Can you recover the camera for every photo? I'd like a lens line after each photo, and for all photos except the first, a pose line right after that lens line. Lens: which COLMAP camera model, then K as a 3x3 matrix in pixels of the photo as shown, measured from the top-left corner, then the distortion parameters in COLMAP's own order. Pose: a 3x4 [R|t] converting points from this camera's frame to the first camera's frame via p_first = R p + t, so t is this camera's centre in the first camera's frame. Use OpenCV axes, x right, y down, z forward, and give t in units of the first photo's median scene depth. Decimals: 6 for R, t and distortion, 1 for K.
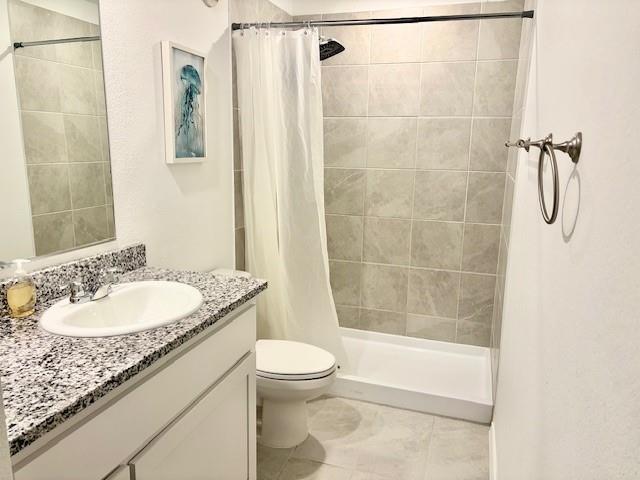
lens RADIAL K [[473.8, 0, 323.2], [0, 473.8, 240.3], [0, 0, 1]] dist [0.027772, -0.025910]
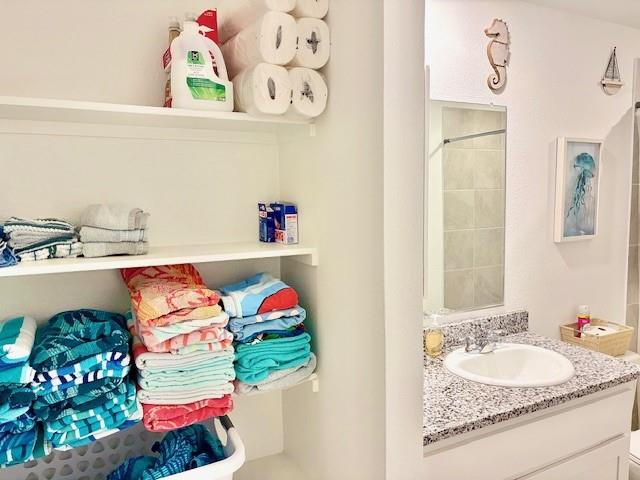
lens RADIAL K [[473.8, 0, 322.4], [0, 473.8, 239.3], [0, 0, 1]] dist [0.027772, -0.025910]
pose [[0.698835, 0.031711, -0.714580, 0.106107], [-0.106363, 0.992517, -0.059975, -0.047962], [0.707331, 0.117917, 0.696978, -0.200978]]
